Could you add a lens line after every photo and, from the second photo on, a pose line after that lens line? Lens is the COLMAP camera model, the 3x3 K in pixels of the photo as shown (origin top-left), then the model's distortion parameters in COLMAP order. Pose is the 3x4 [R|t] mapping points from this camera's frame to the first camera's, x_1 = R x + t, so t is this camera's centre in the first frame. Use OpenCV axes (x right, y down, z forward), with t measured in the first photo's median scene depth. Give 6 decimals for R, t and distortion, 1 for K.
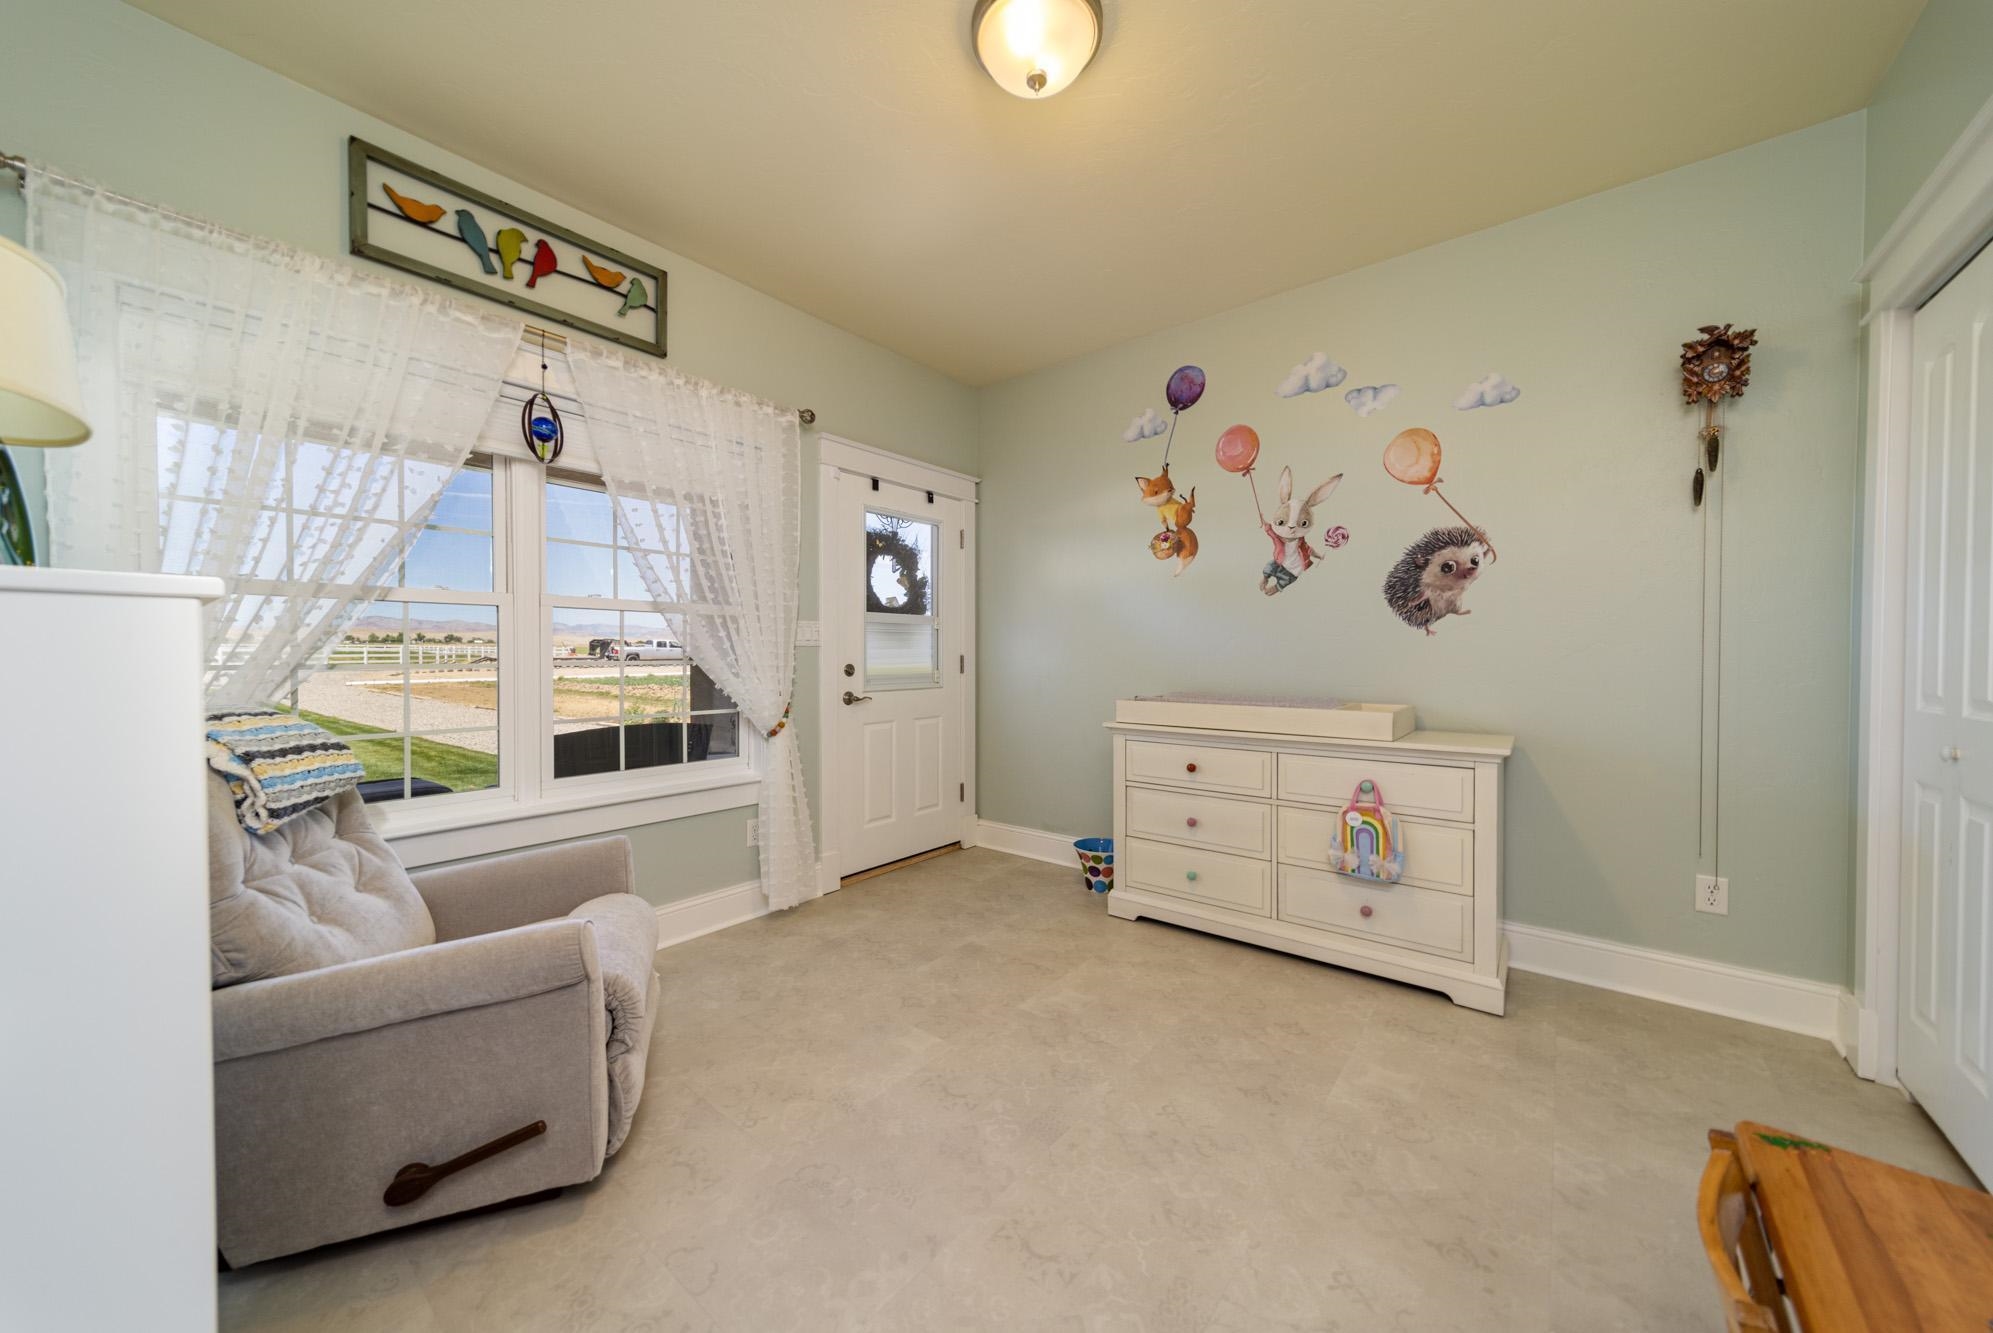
lens RADIAL K [[706.4, 0, 996.4], [0, 706.4, 666.0], [0, 0, 1]] dist [0.007832, 0.000025]
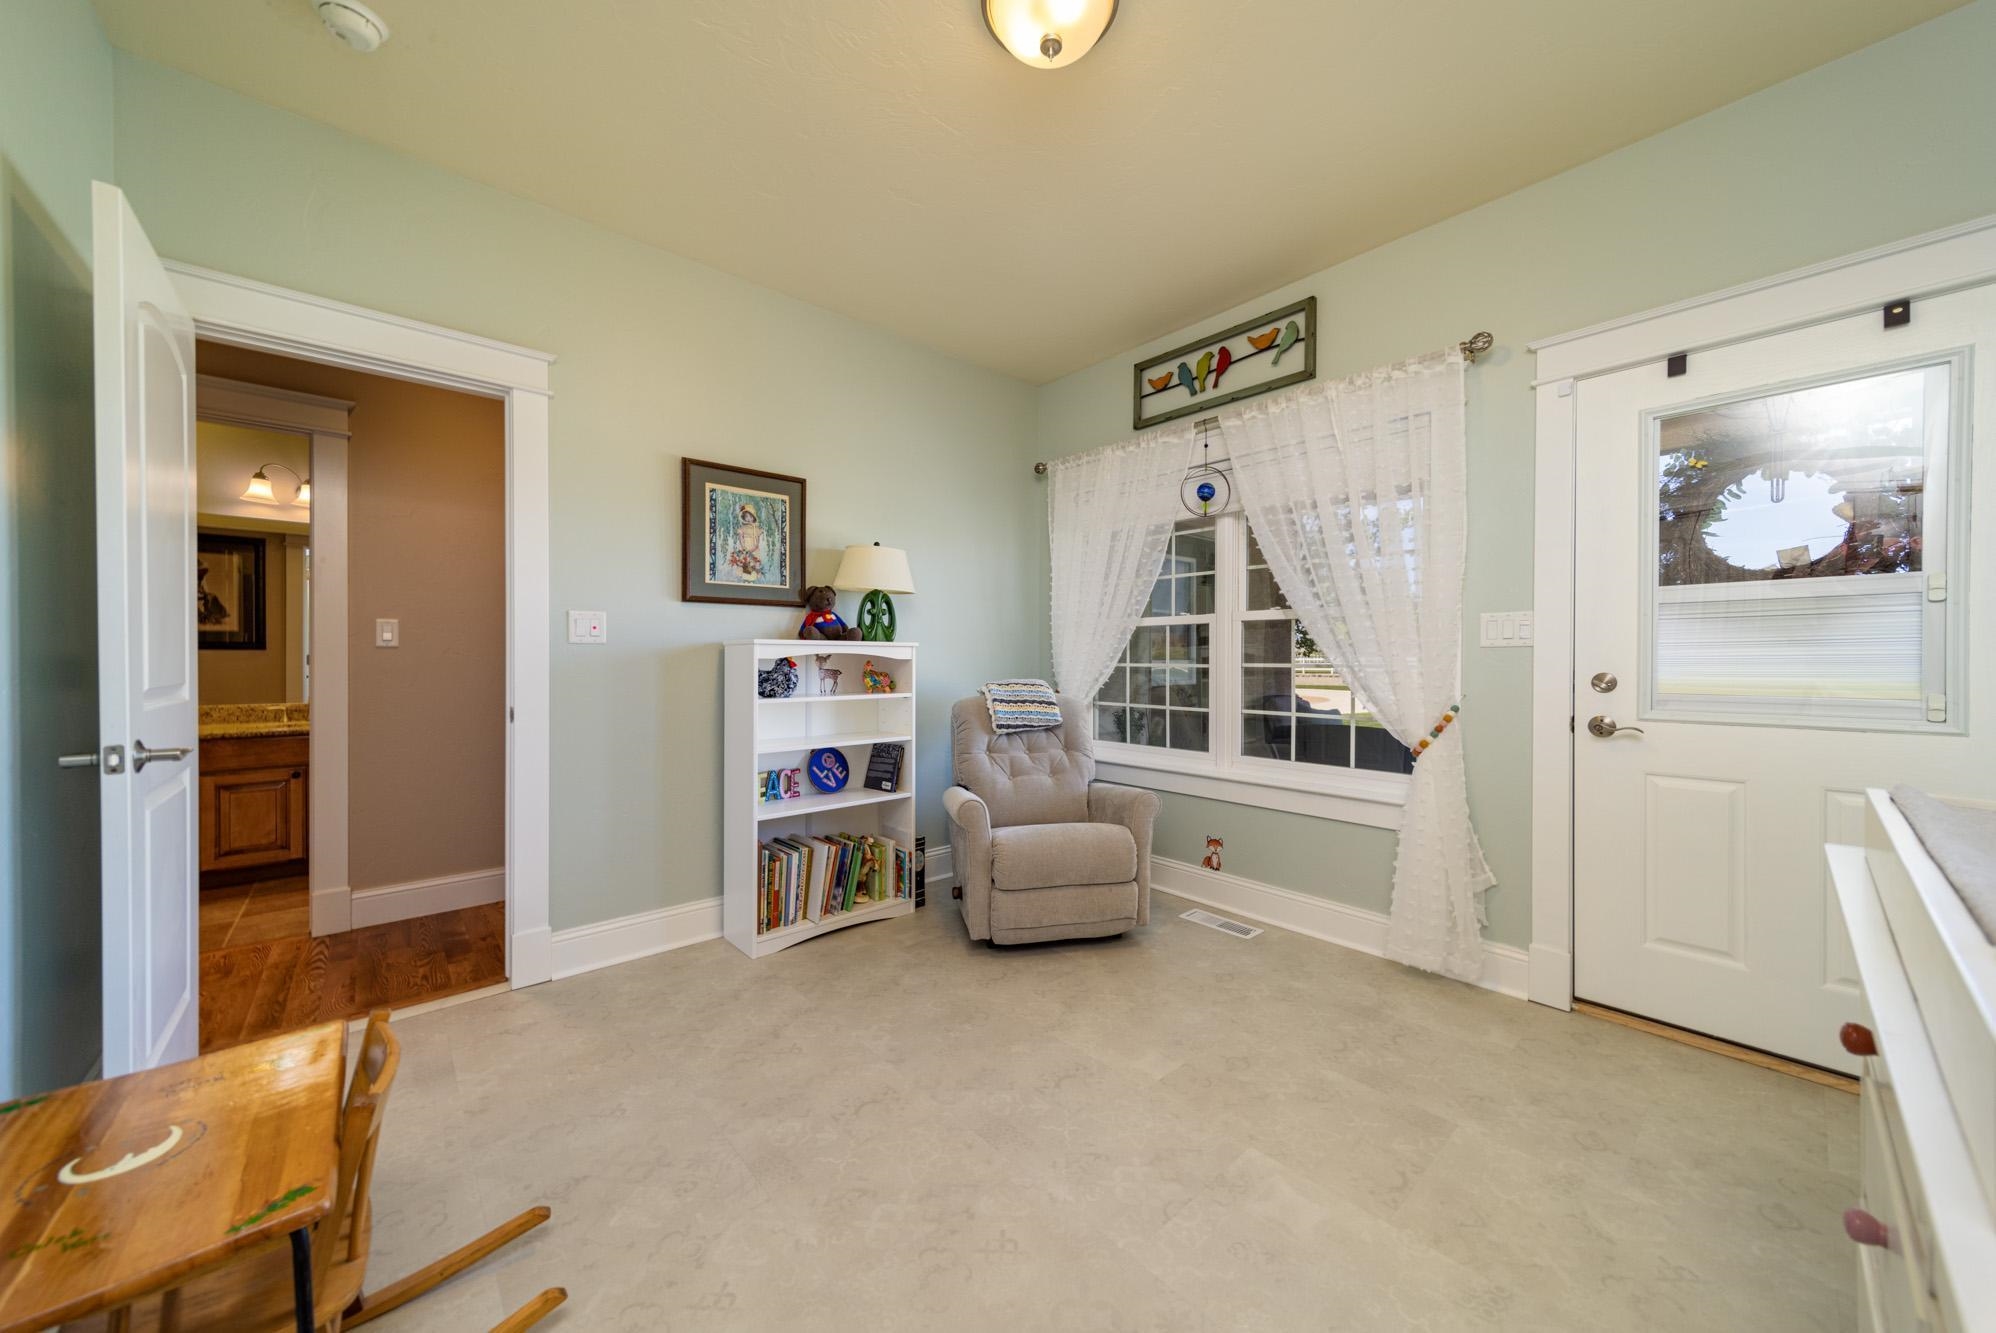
lens RADIAL K [[707.5, 0, 999.6], [0, 707.5, 663.6], [0, 0, 1]] dist [0.007832, 0.000025]
pose [[-0.168823, 0.007974, -0.985614, 0.691957], [-0.018274, 0.999770, 0.011218, -0.011727], [0.985477, 0.019905, -0.168639, 0.763077]]
